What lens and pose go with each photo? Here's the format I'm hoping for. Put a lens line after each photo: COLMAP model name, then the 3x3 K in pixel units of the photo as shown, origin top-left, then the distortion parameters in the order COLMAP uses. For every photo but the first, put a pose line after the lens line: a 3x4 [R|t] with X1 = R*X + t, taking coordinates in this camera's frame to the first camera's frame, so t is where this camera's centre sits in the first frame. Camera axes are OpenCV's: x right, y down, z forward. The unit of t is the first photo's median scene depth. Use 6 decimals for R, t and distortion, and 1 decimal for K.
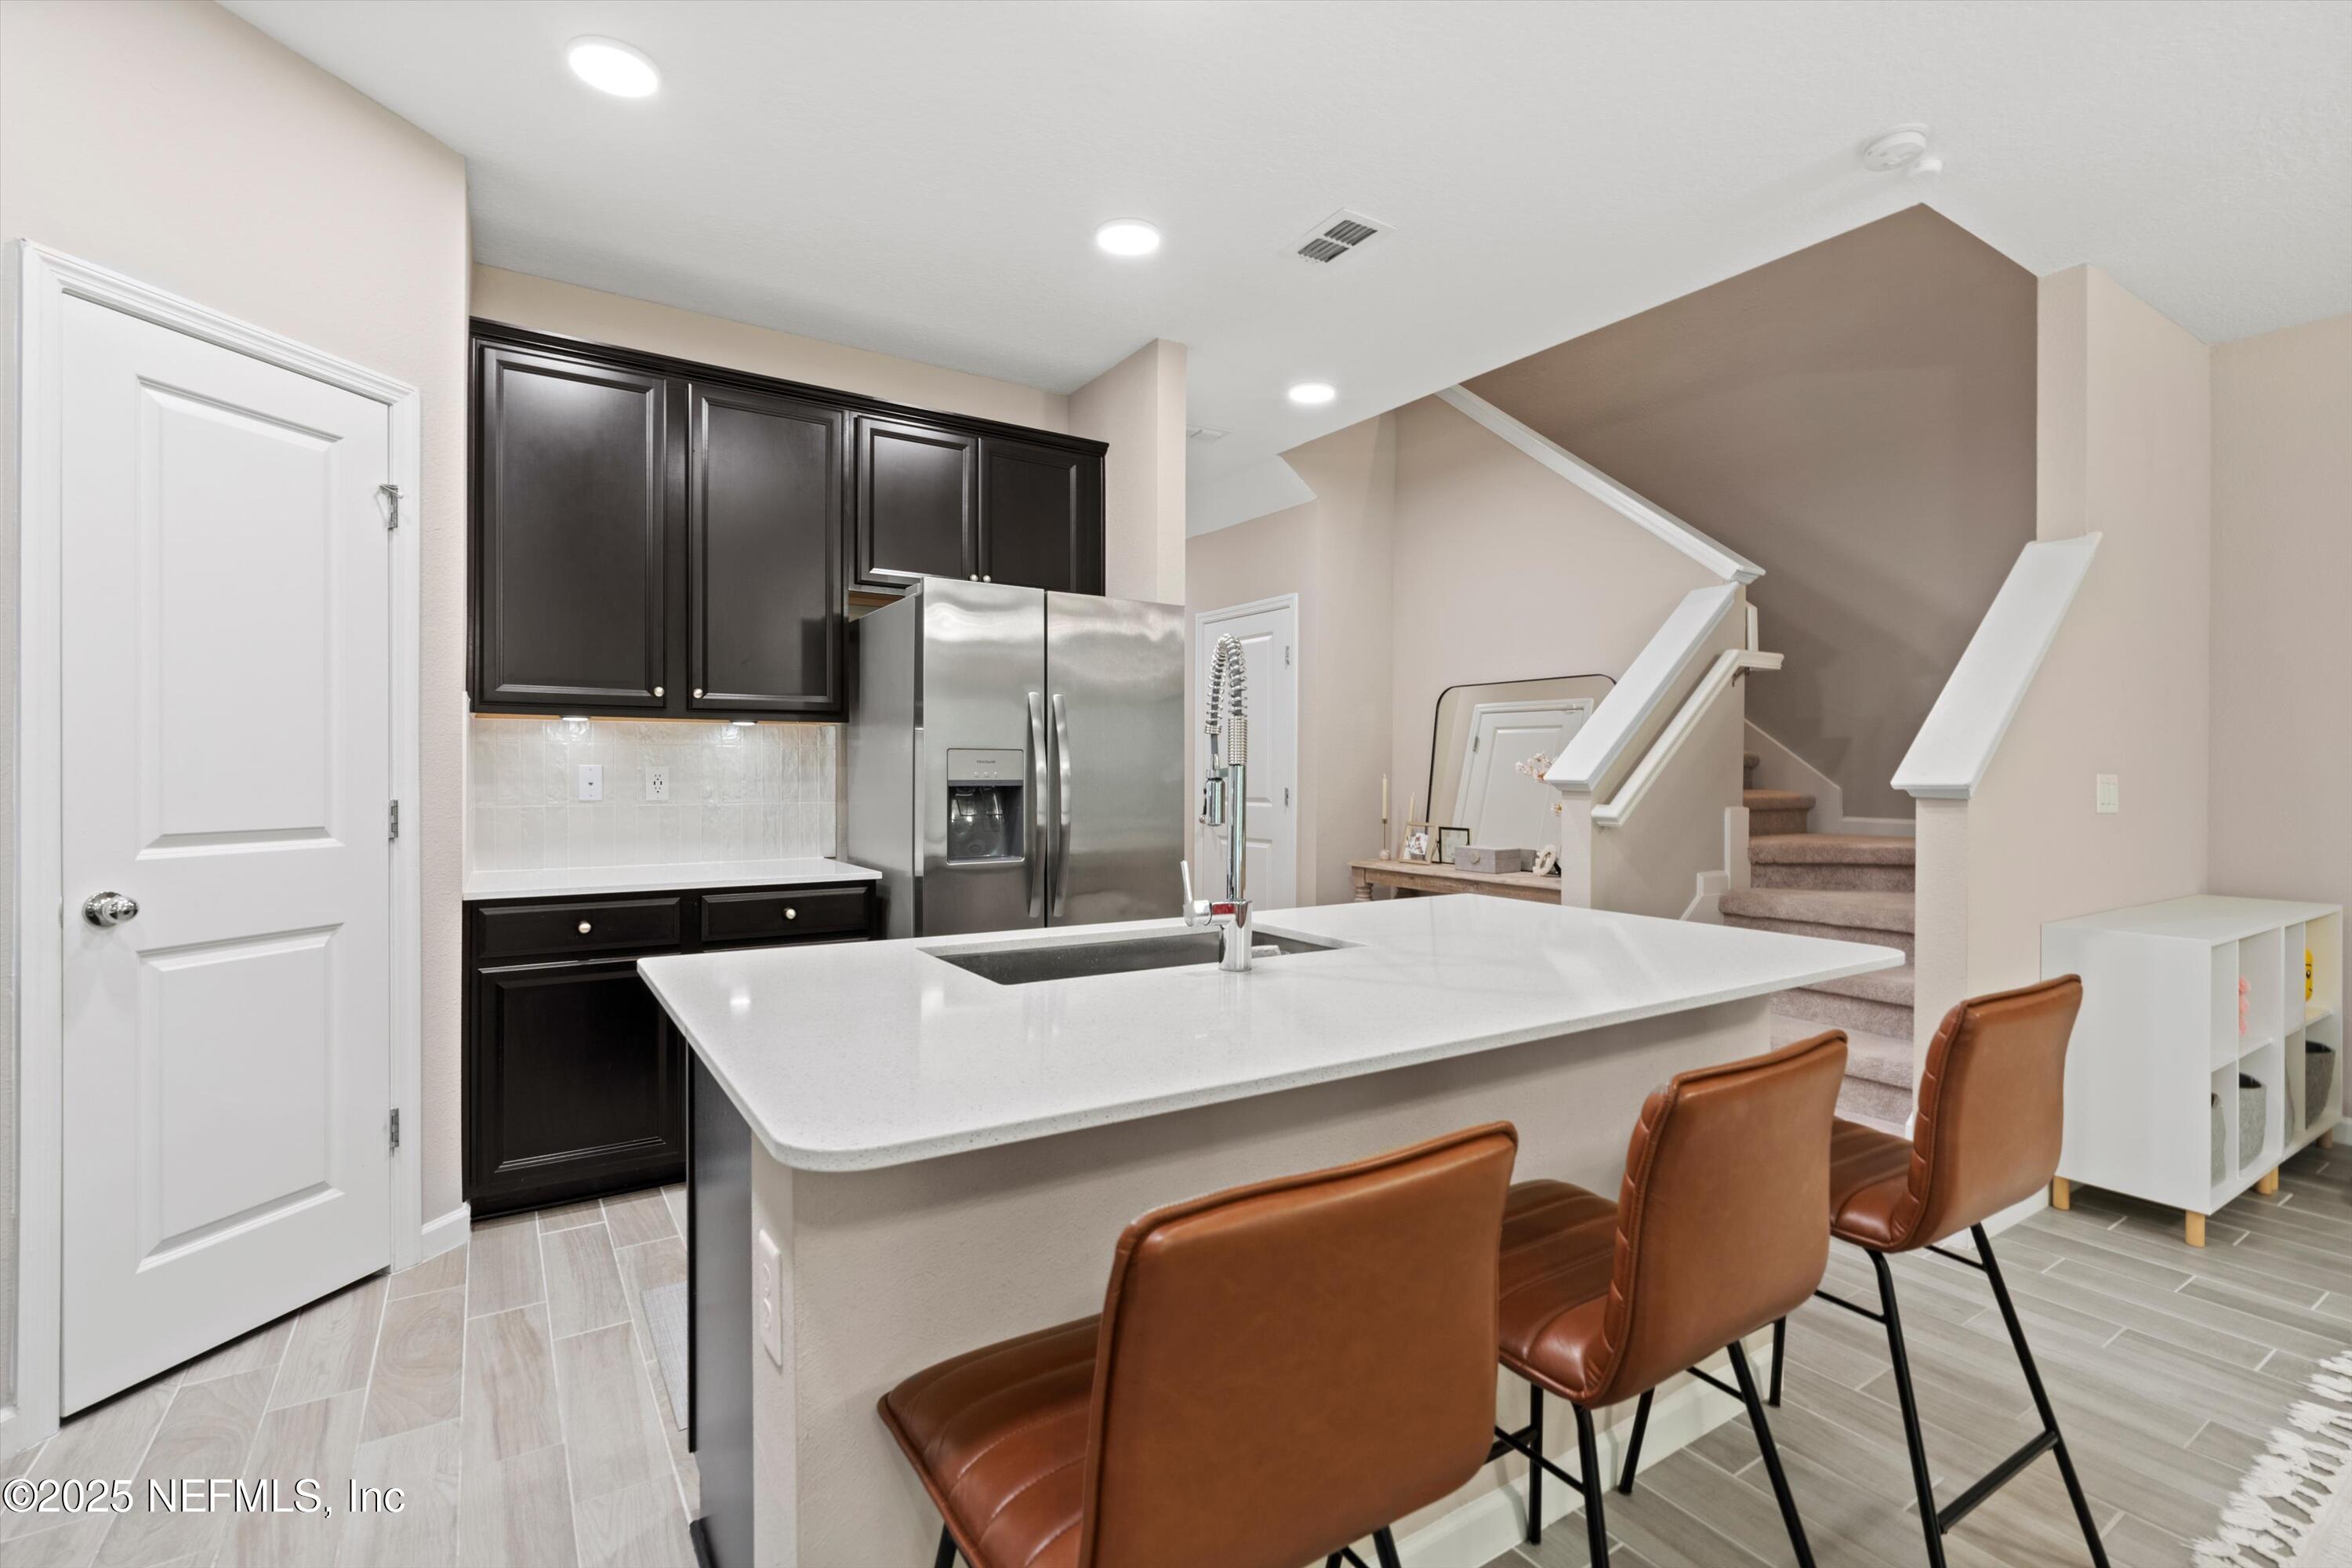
lens RADIAL K [[1064.4, 0, 1167.9], [0, 1064.4, 780.6], [0, 0, 1]] dist [-0.011812, 0.004748]
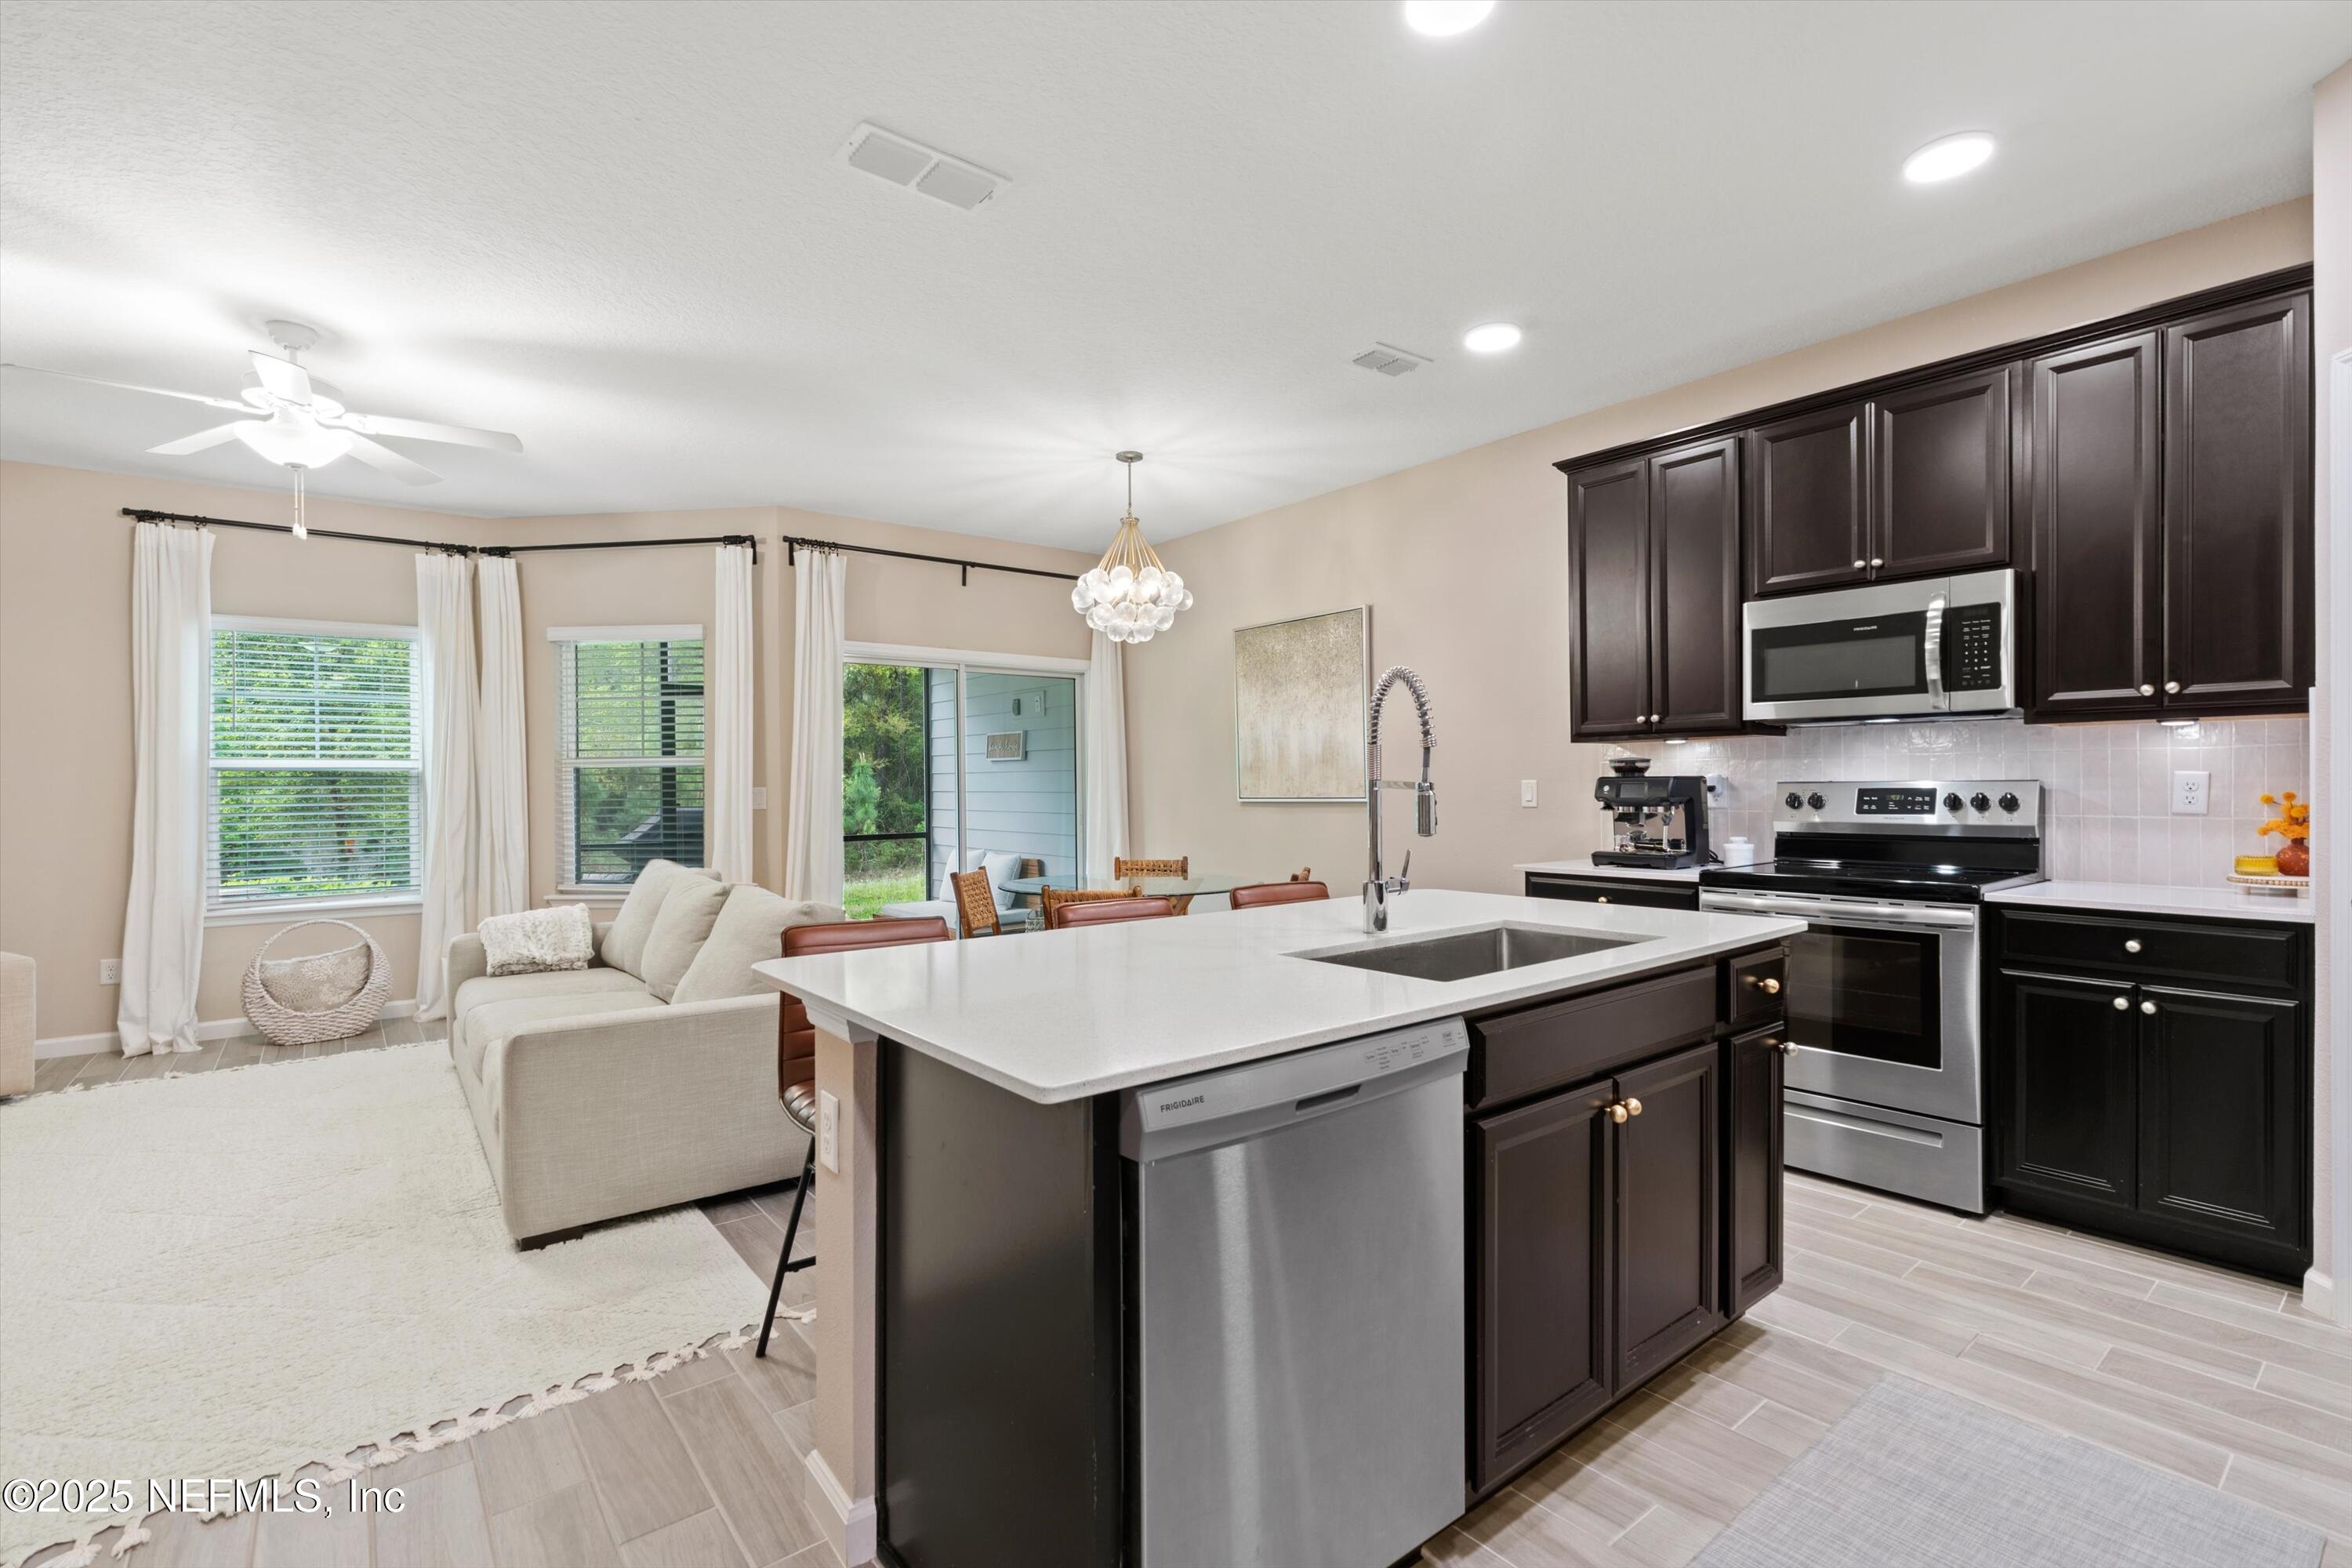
lens RADIAL K [[1064.4, 0, 1173.2], [0, 1064.4, 794.1], [0, 0, 1]] dist [-0.011812, 0.004748]
pose [[-0.995680, 0.003189, -0.092793, 0.252173], [0.001521, 0.999836, 0.018049, -0.010982], [0.092836, 0.017830, -0.995522, 1.314144]]
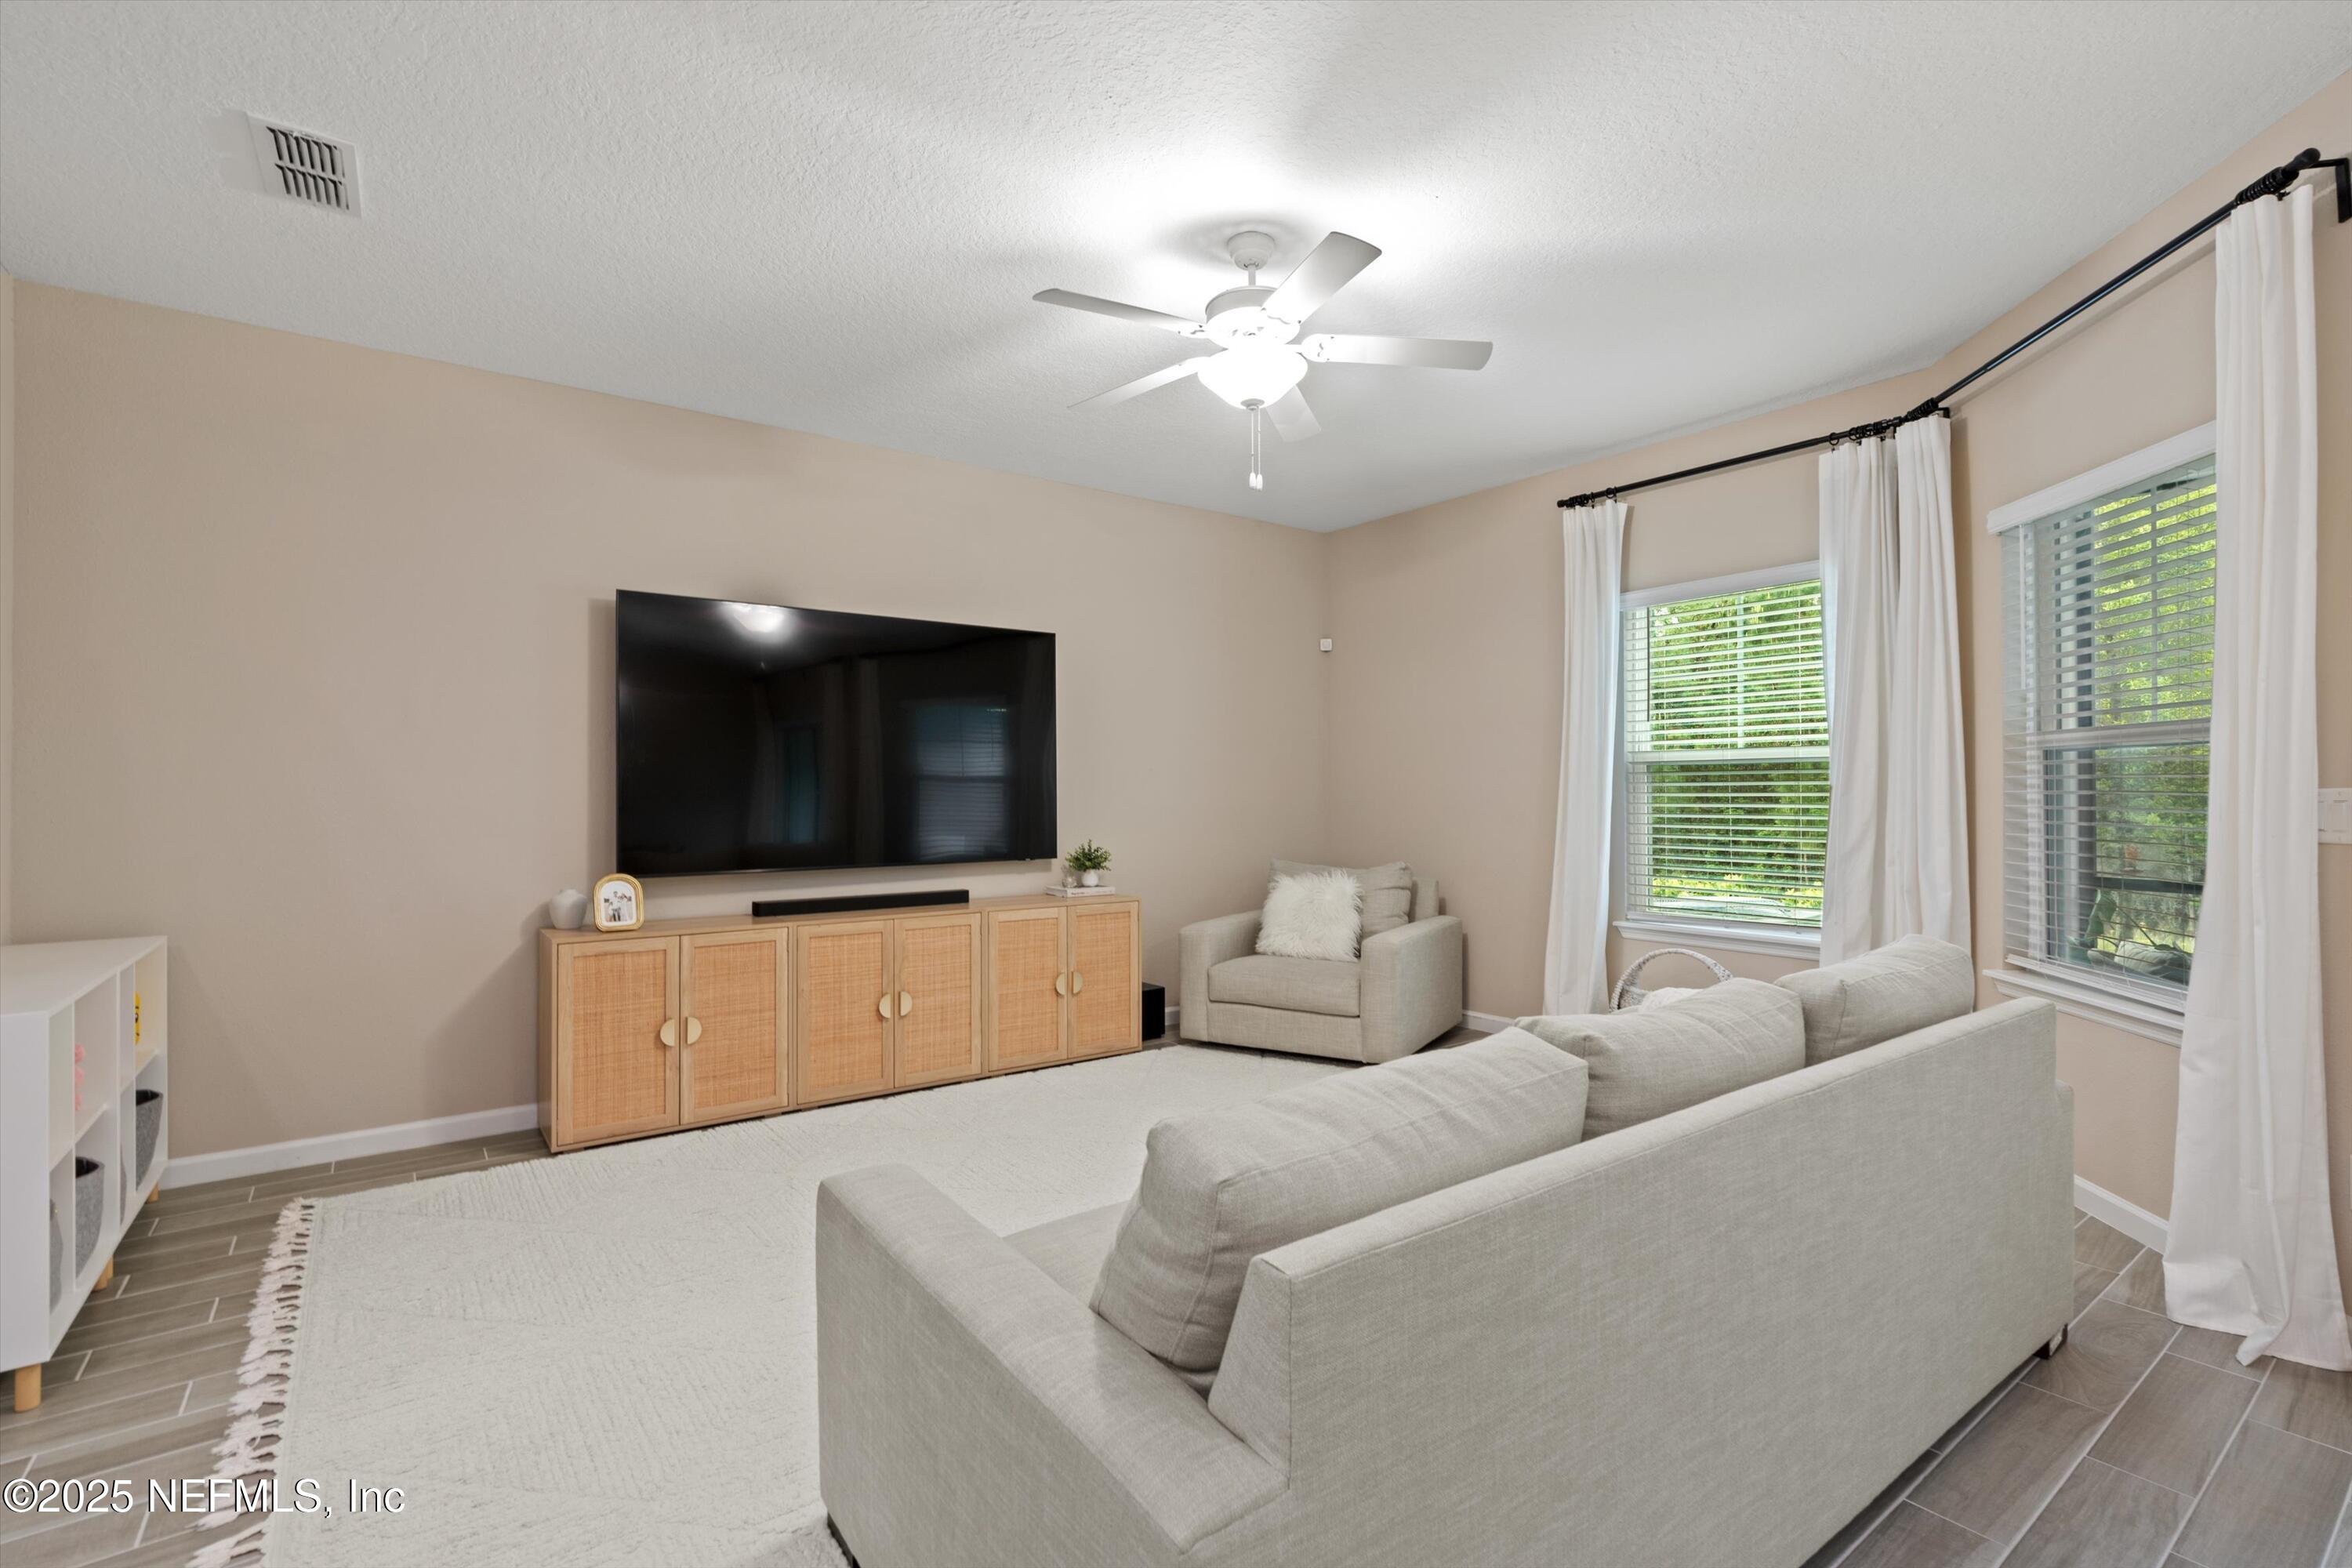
lens RADIAL K [[1064.4, 0, 1176.5], [0, 1064.4, 789.5], [0, 0, 1]] dist [-0.011812, 0.004748]
pose [[-0.072406, -0.006252, 0.997356, 0.136428], [0.011942, 0.999903, 0.007135, -0.003747], [-0.997304, 0.012427, -0.072324, 0.198639]]
